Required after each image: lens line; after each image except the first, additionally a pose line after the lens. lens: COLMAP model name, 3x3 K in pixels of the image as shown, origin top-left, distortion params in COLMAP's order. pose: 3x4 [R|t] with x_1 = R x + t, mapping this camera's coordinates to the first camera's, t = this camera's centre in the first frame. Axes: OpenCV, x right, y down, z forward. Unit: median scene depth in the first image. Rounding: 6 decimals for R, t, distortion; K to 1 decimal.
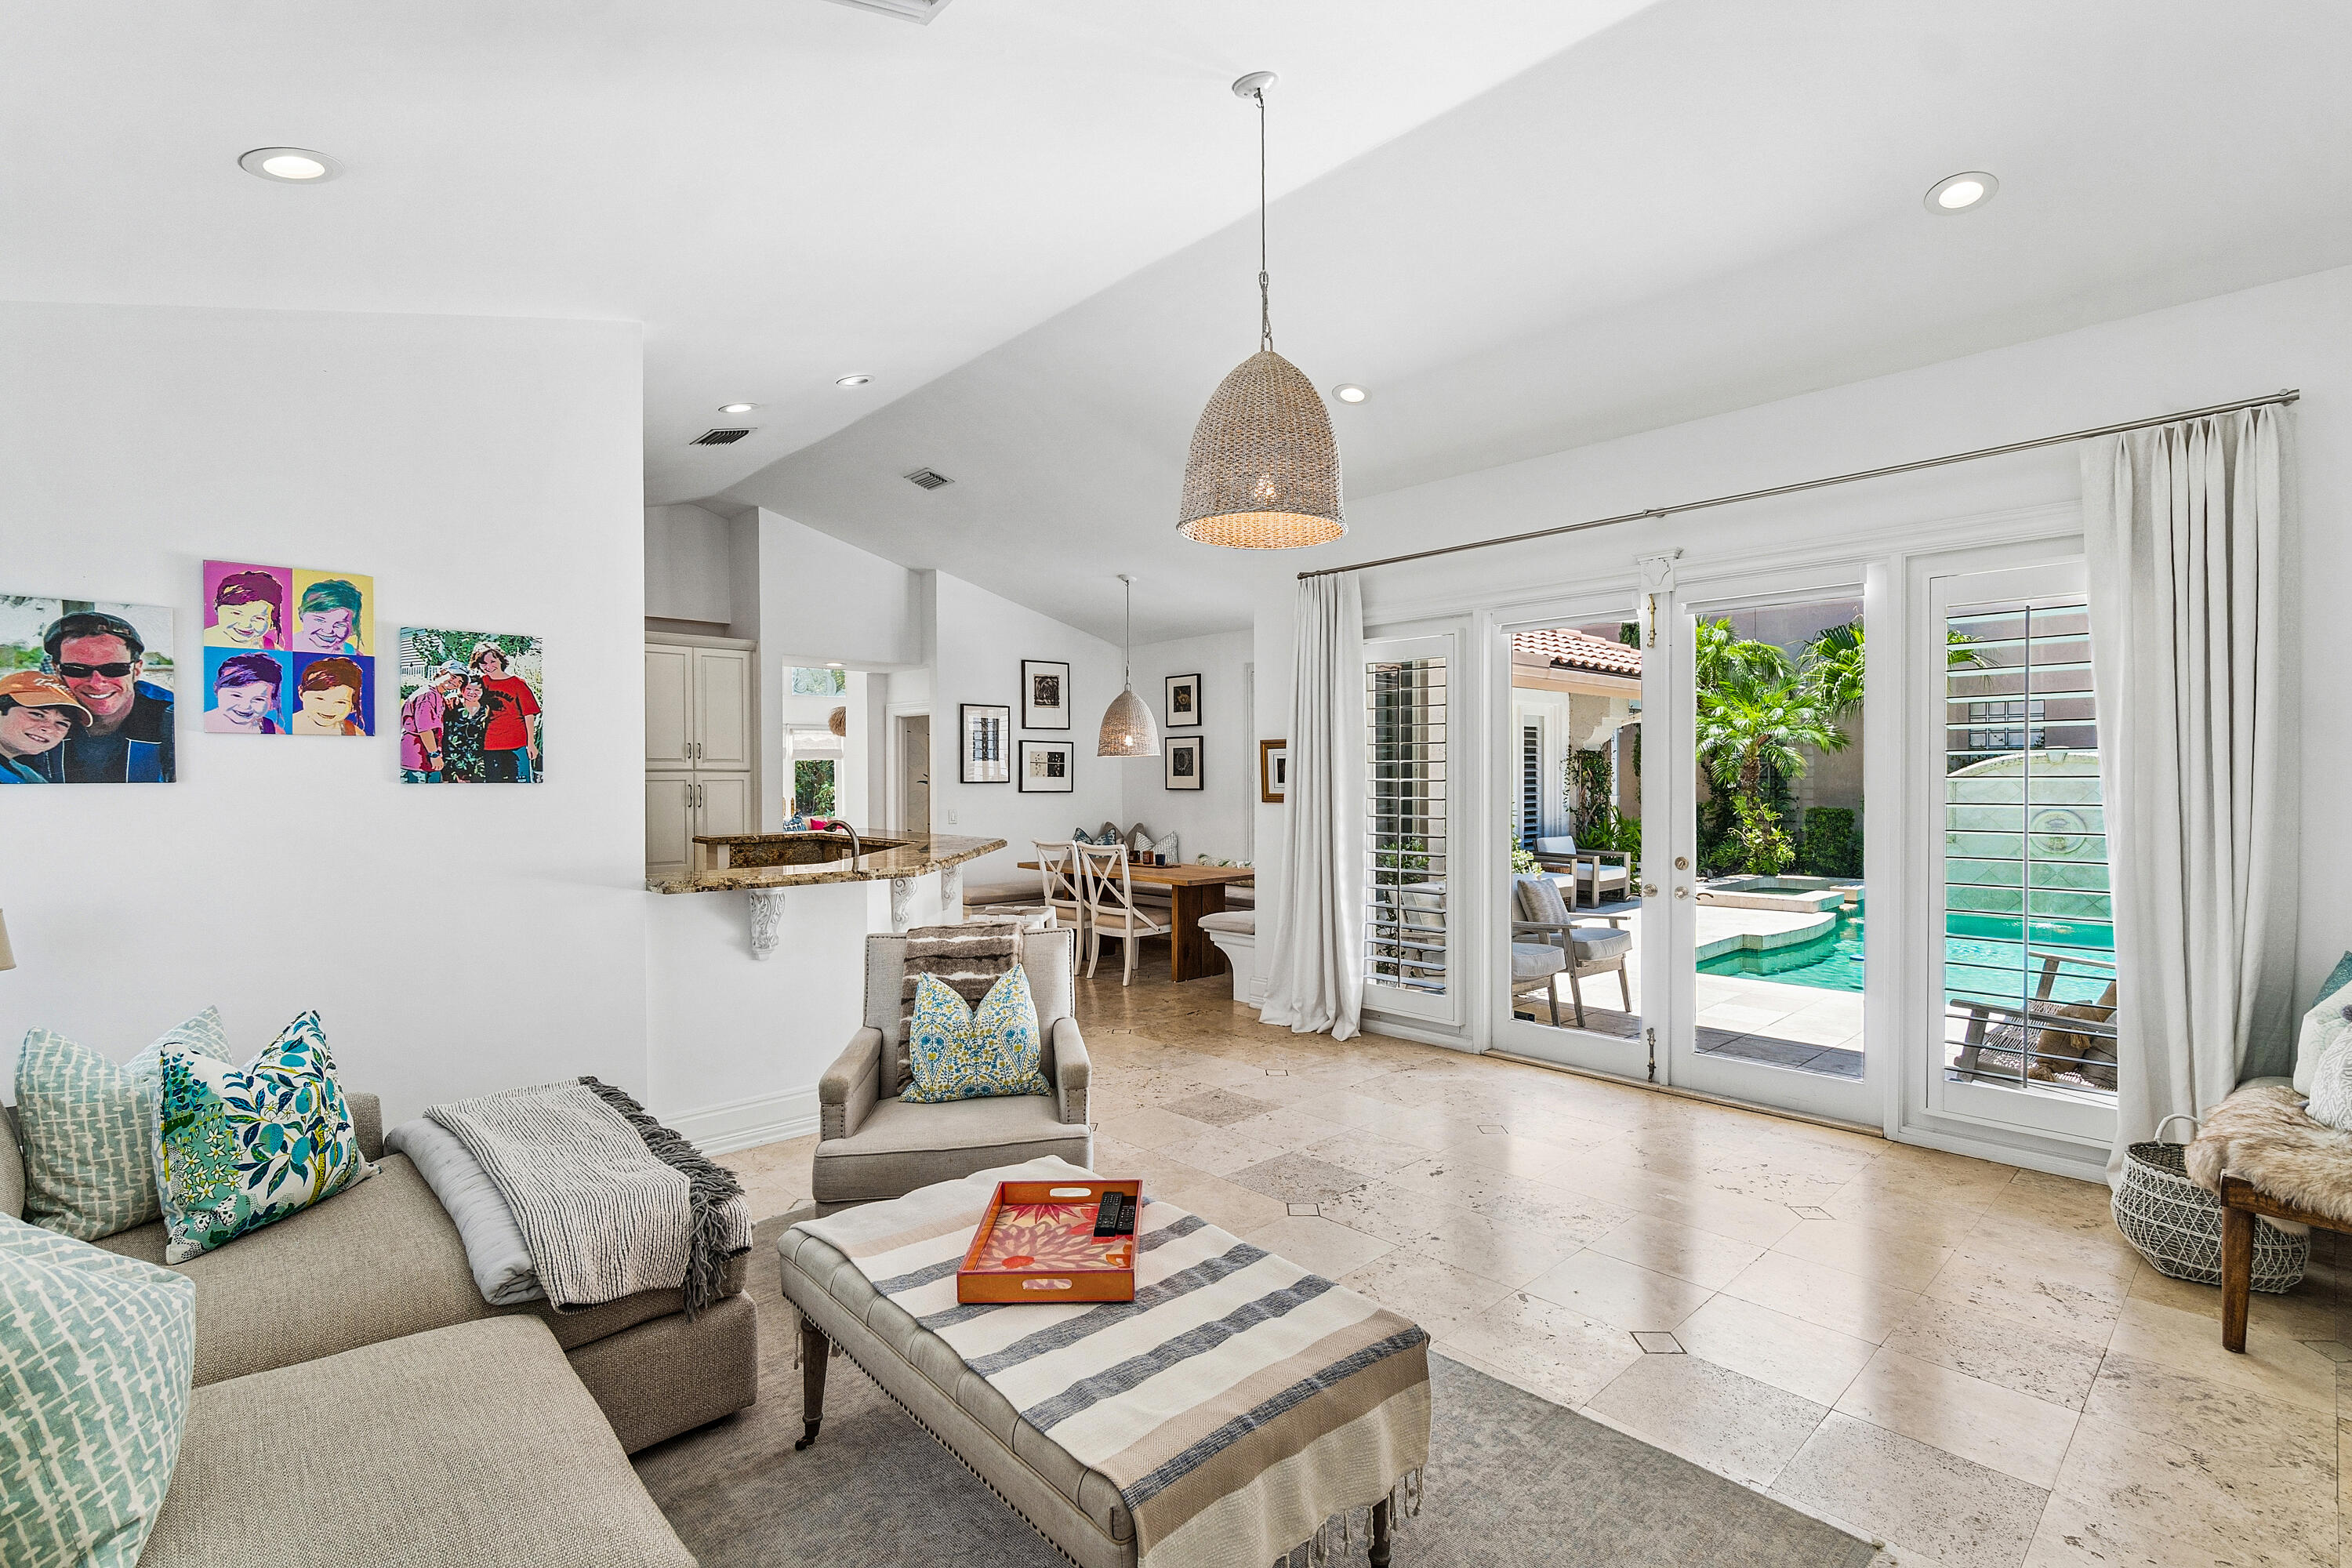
lens RADIAL K [[1050.0, 0, 1171.2], [0, 1050.0, 786.4], [0, 0, 1]] dist [-0.007665, 0.001532]
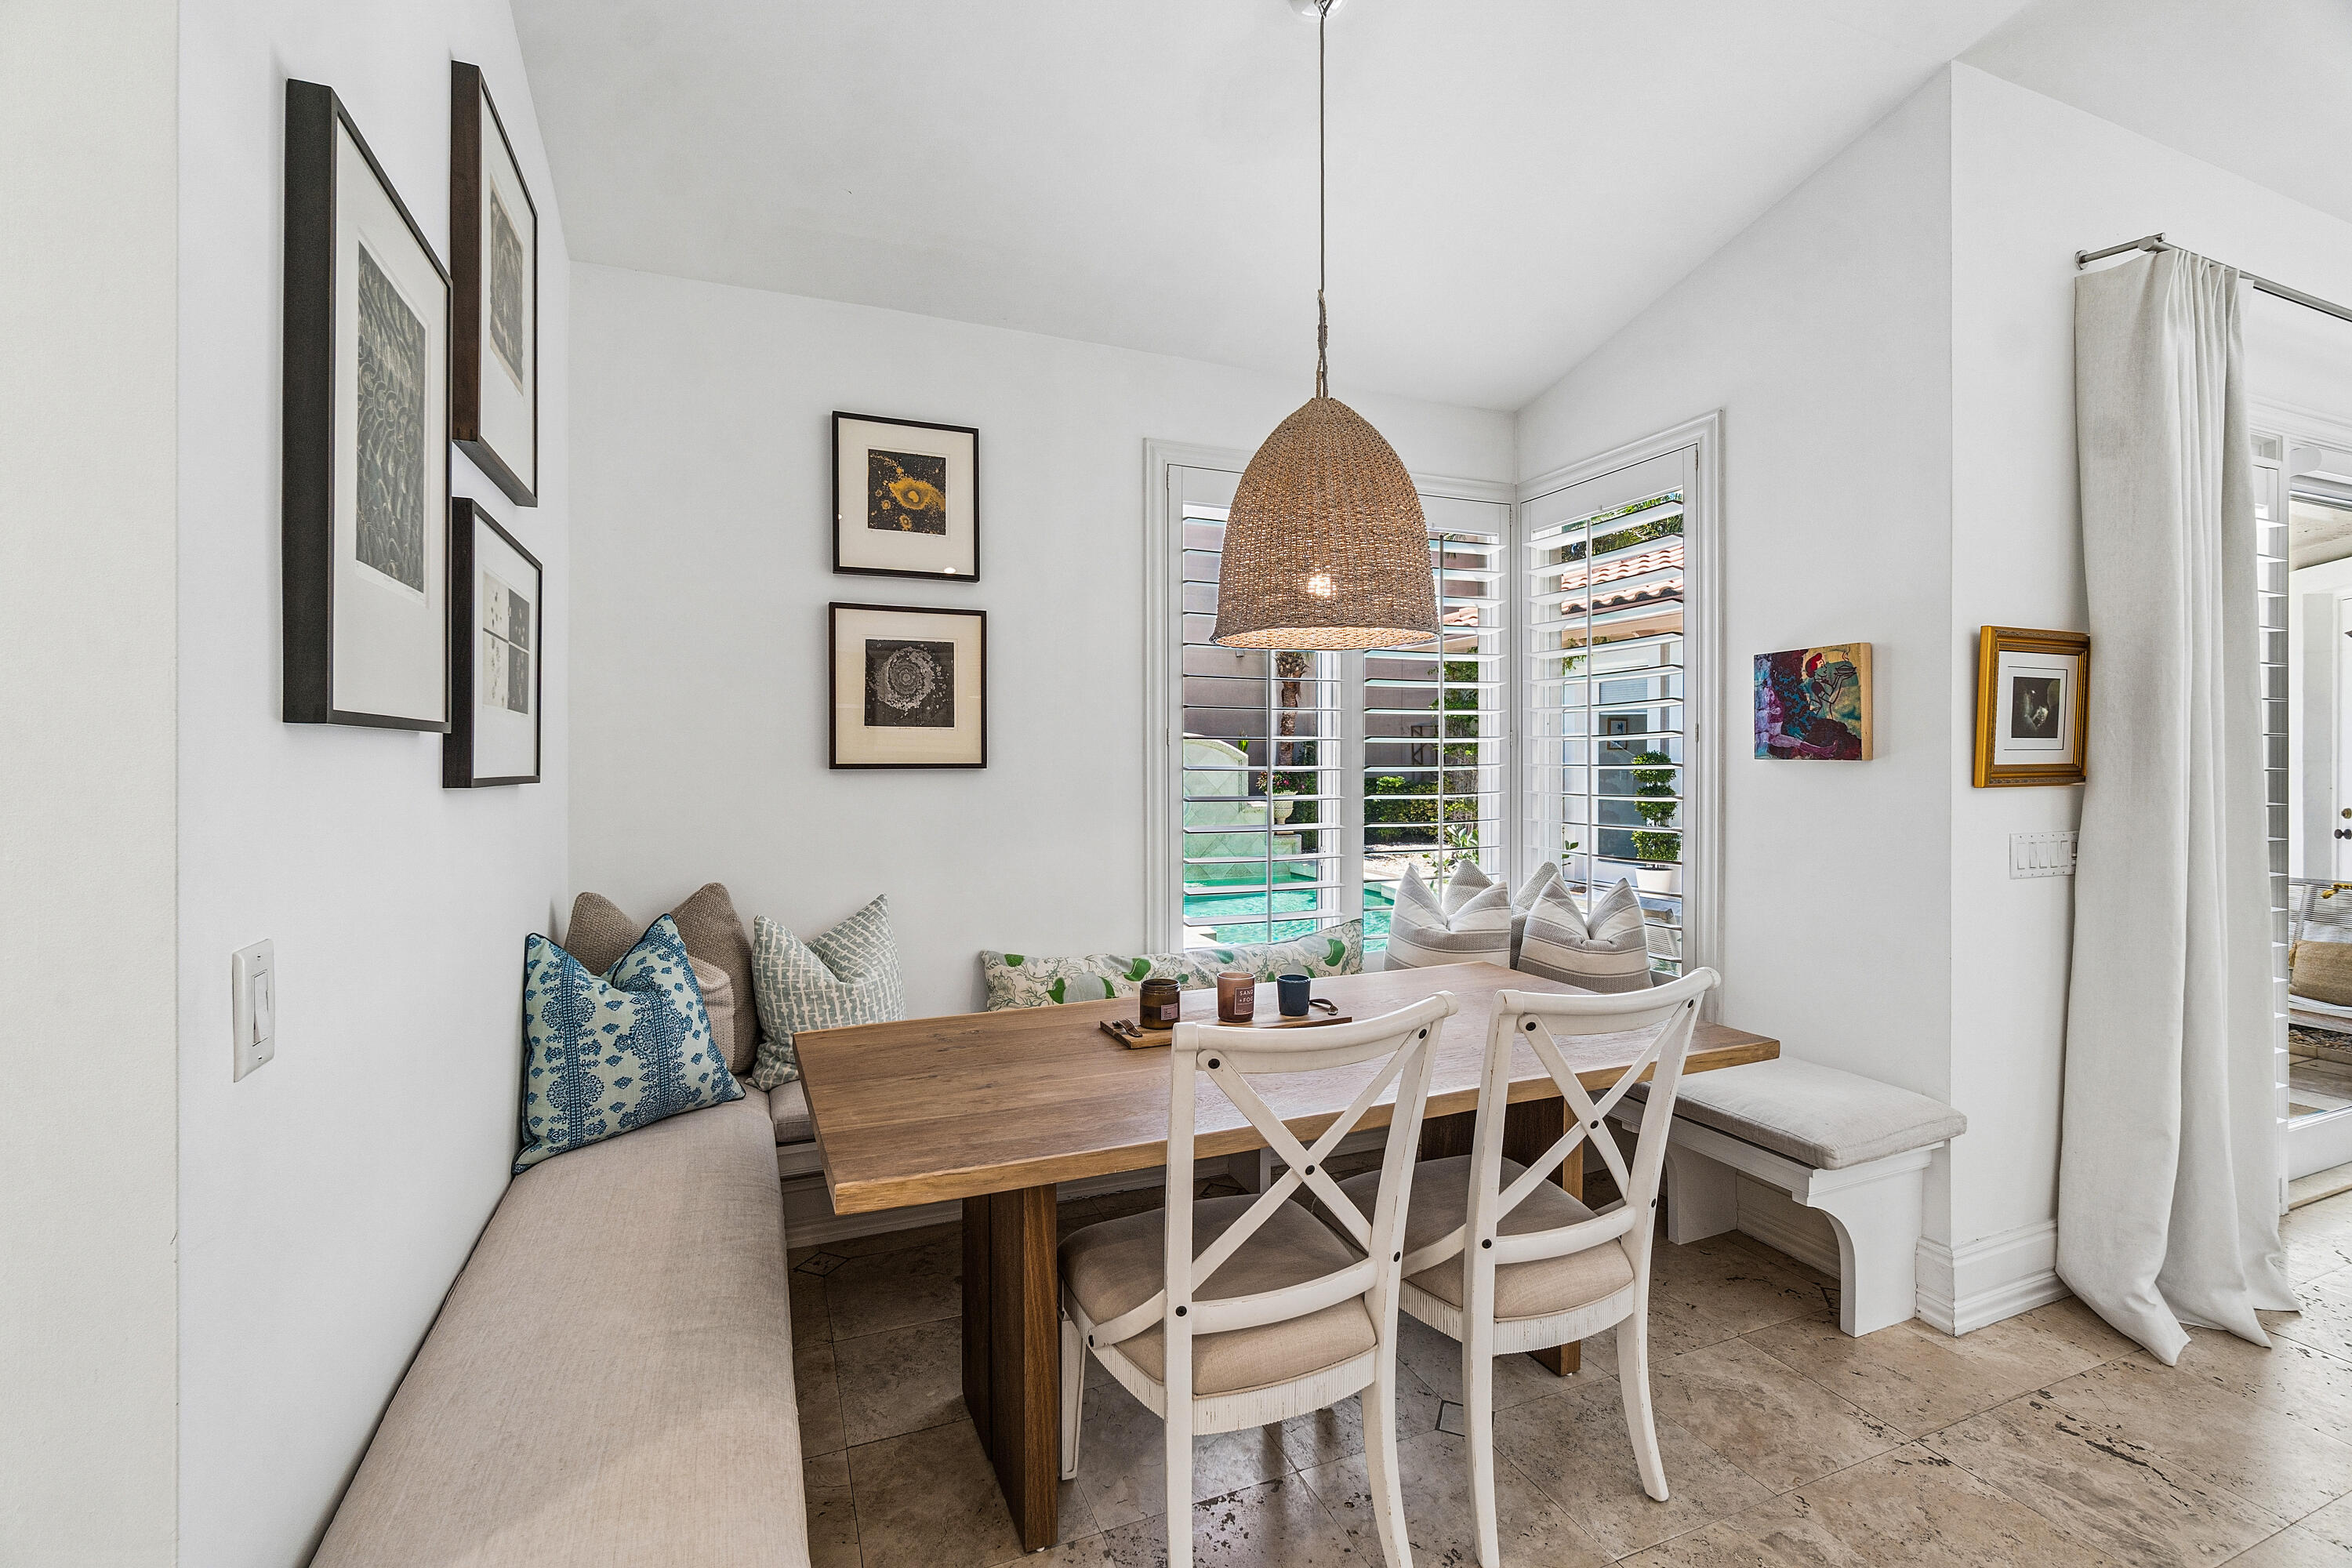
lens RADIAL K [[1050.0, 0, 1202.2], [0, 1050.0, 748.5], [0, 0, 1]] dist [-0.007665, 0.001532]
pose [[0.355317, 0.008439, 0.934708, -0.266928], [0.009603, 0.999874, -0.012678, 0.001974], [-0.934696, 0.013480, 0.355191, 0.808698]]
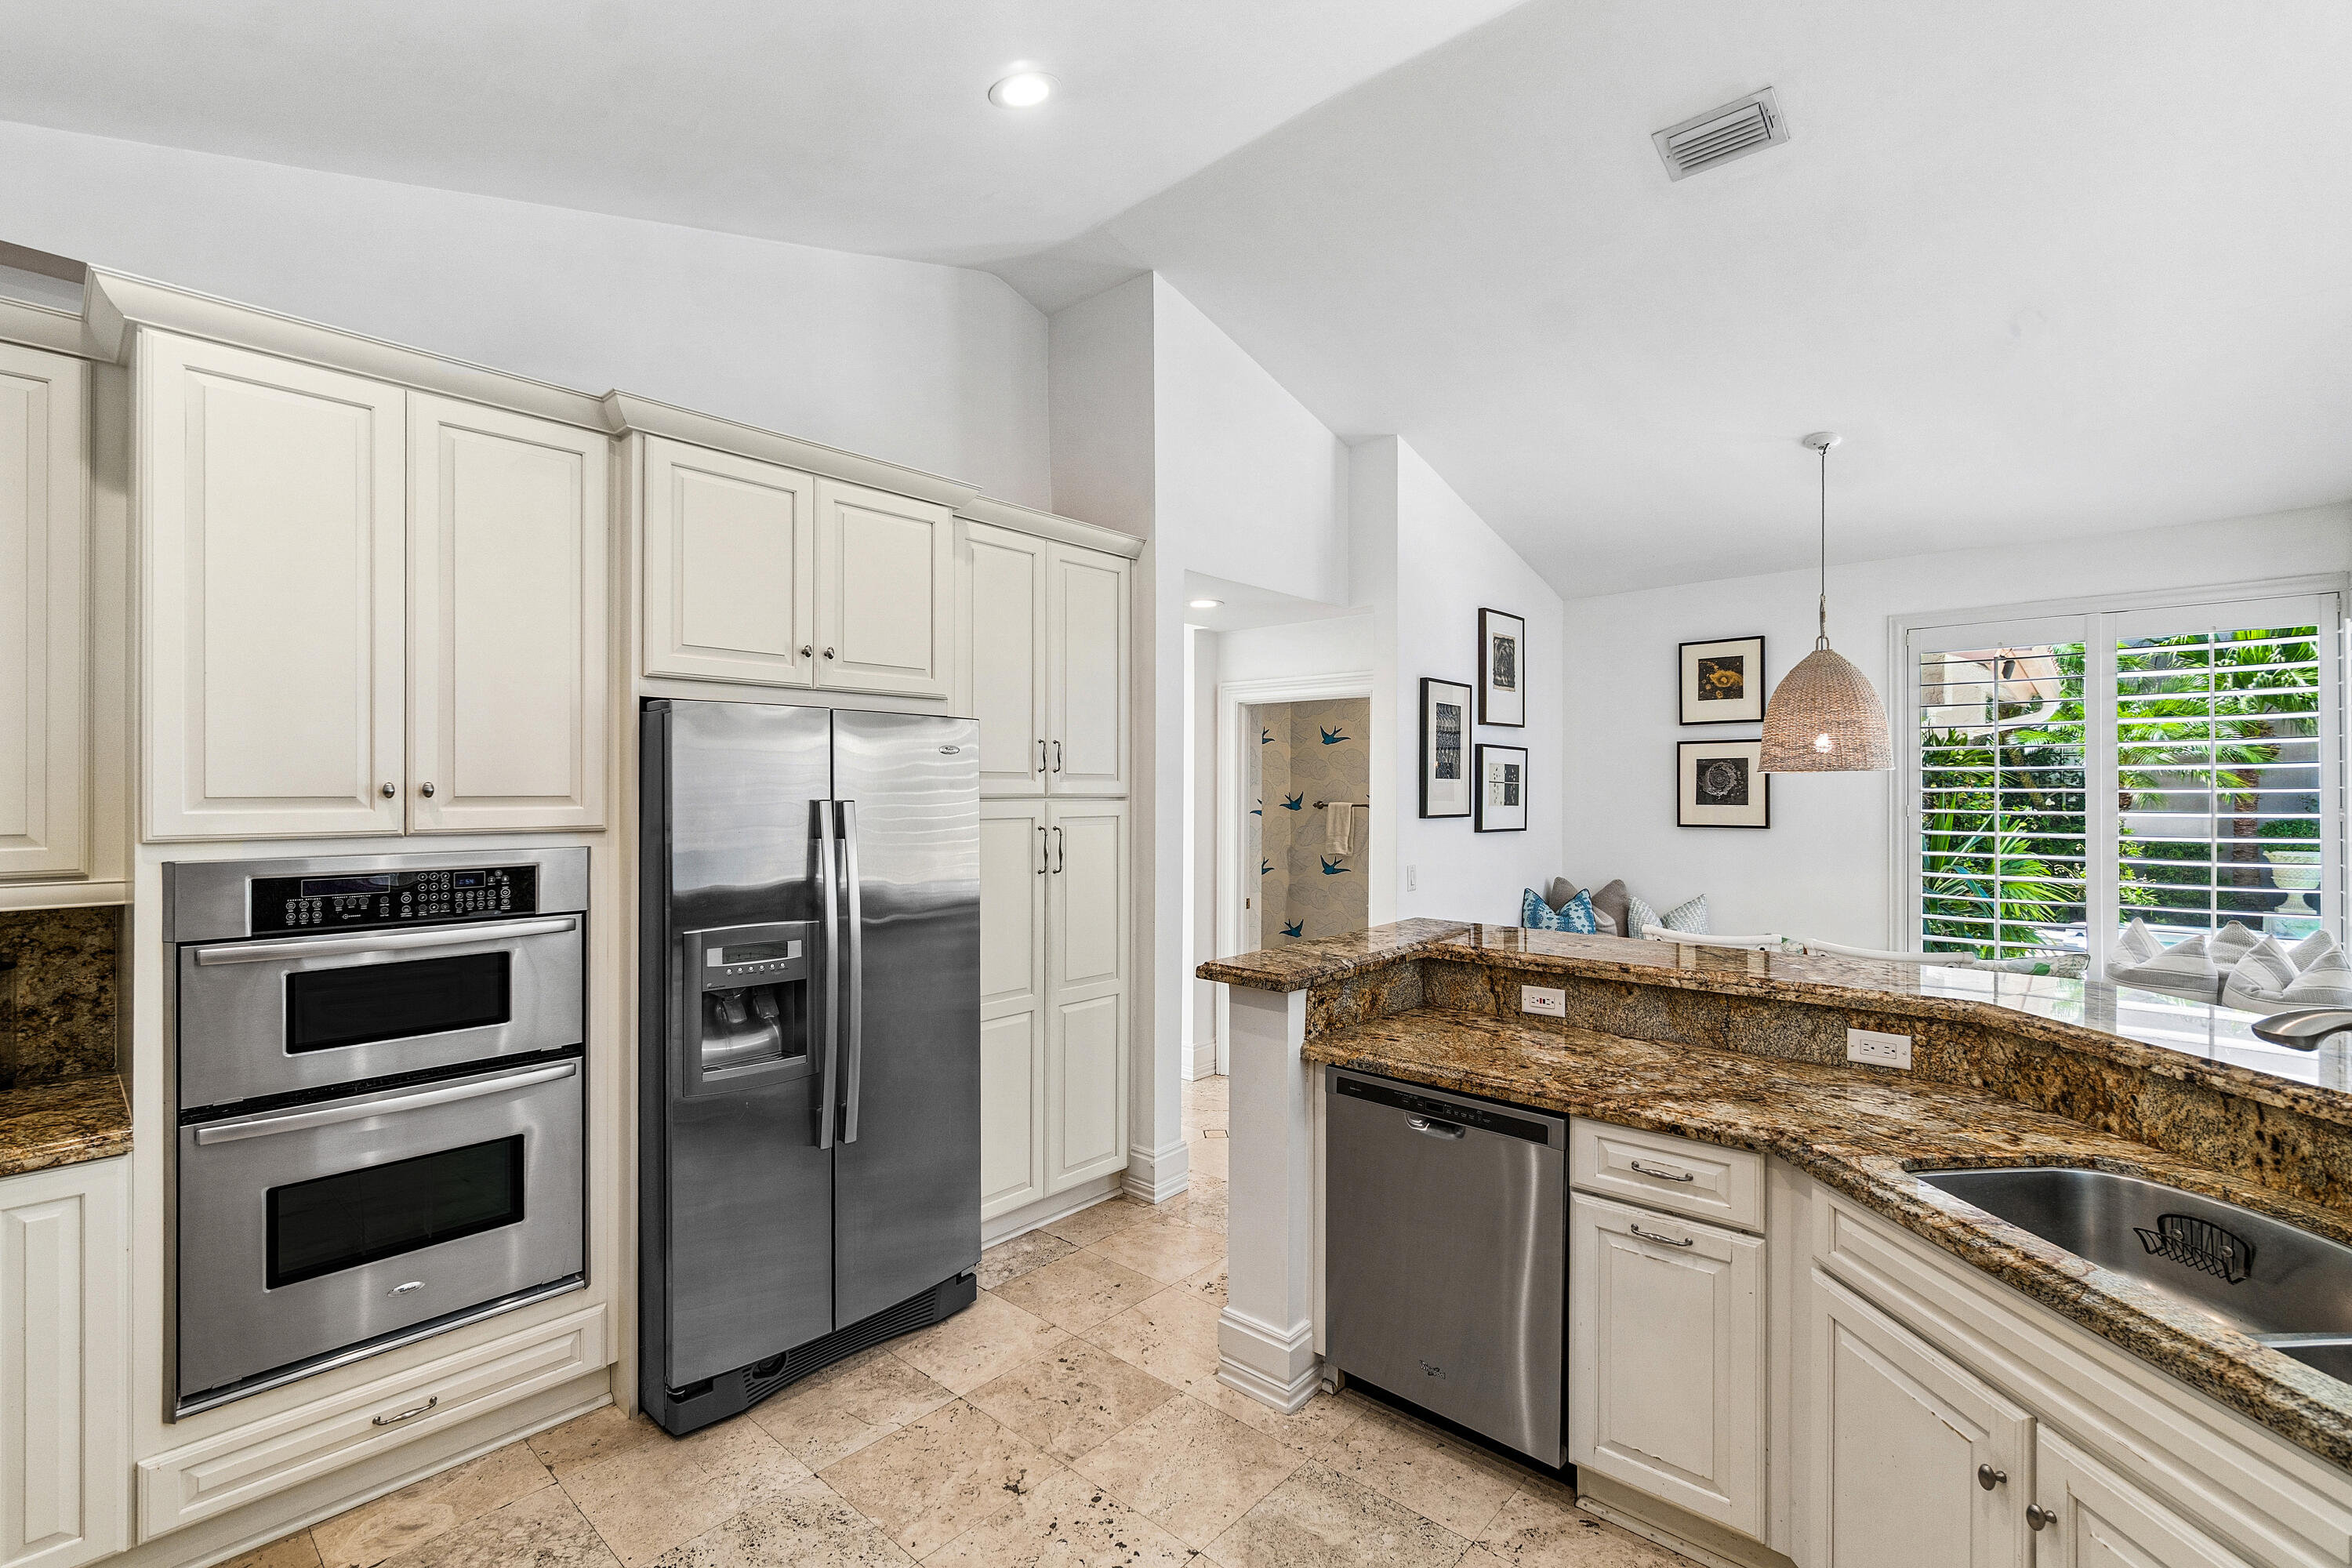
lens RADIAL K [[1050.0, 0, 1169.2], [0, 1050.0, 788.9], [0, 0, 1]] dist [-0.007665, 0.001532]
pose [[0.995418, 0.004380, 0.095523, -0.370758], [-0.003427, 0.999943, -0.010133, -0.012204], [-0.095562, 0.009759, 0.995376, 0.431554]]
